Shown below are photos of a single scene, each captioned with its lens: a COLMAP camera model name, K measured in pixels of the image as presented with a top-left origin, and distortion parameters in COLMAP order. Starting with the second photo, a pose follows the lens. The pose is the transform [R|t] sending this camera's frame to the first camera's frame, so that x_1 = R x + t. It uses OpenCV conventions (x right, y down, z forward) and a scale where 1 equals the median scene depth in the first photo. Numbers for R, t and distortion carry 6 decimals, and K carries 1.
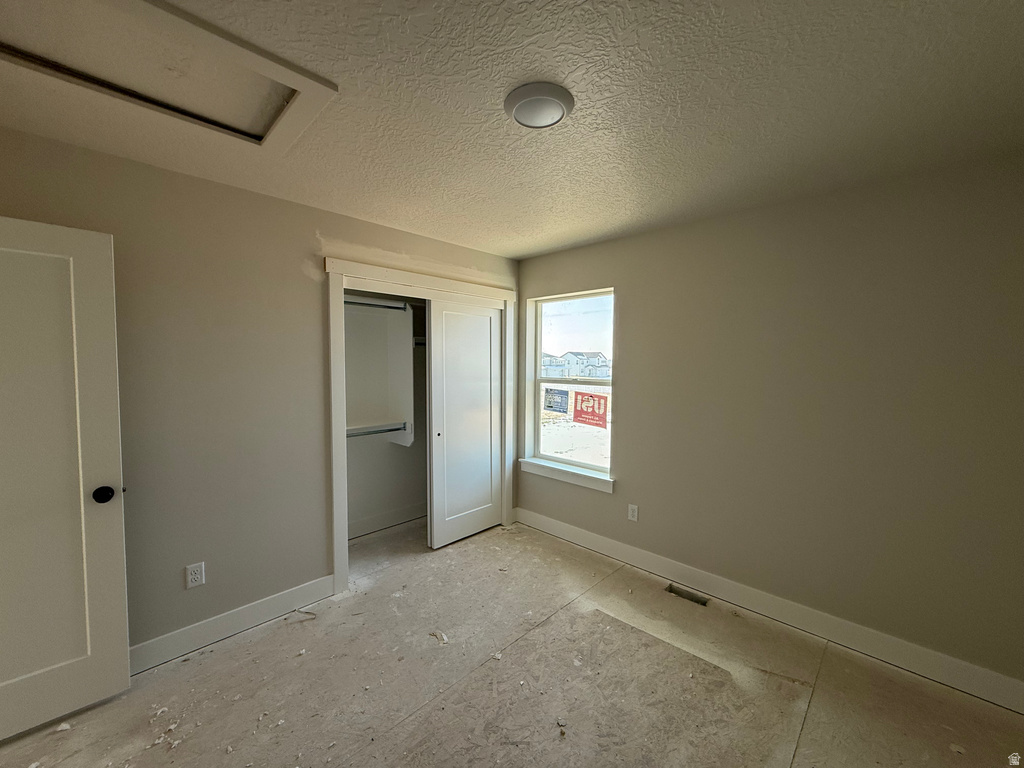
lens RADIAL K [[406.7, 0, 510.2], [0, 406.7, 384.3], [0, 0, 1]] dist [-0.002254, -0.000249]
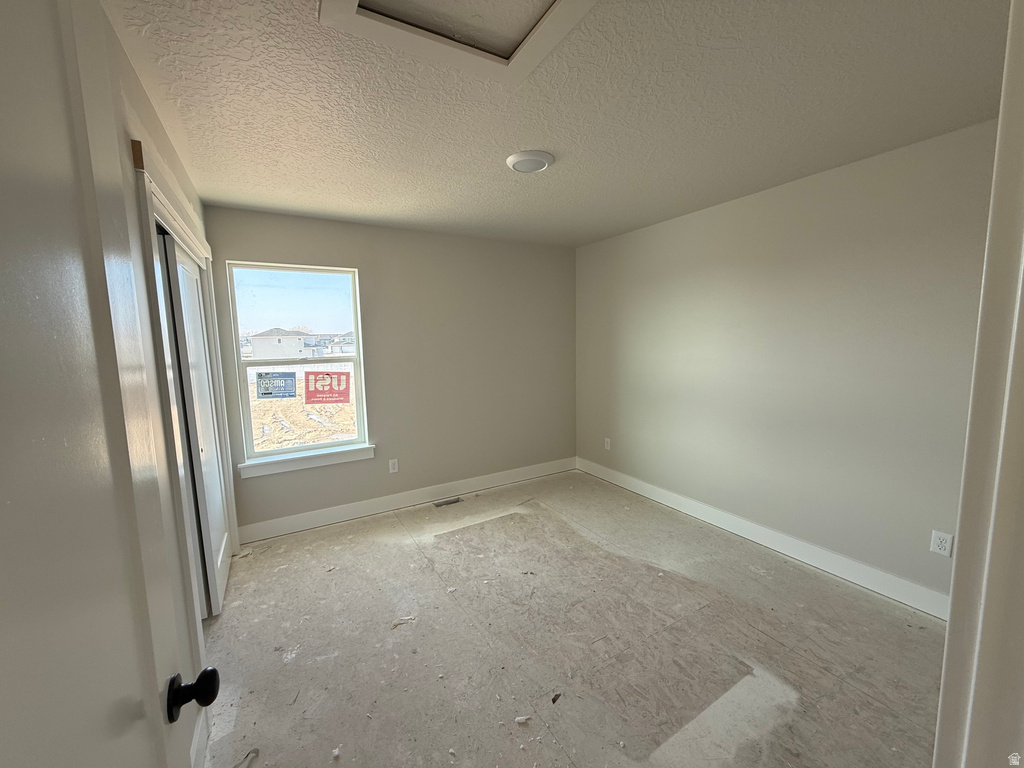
lens RADIAL K [[406.7, 0, 510.2], [0, 406.7, 384.3], [0, 0, 1]] dist [-0.002254, -0.000249]
pose [[0.266908, -0.120340, 0.956179, -0.655060], [0.076995, 0.991664, 0.103314, -0.015113], [-0.960641, 0.046046, 0.273949, 0.311781]]
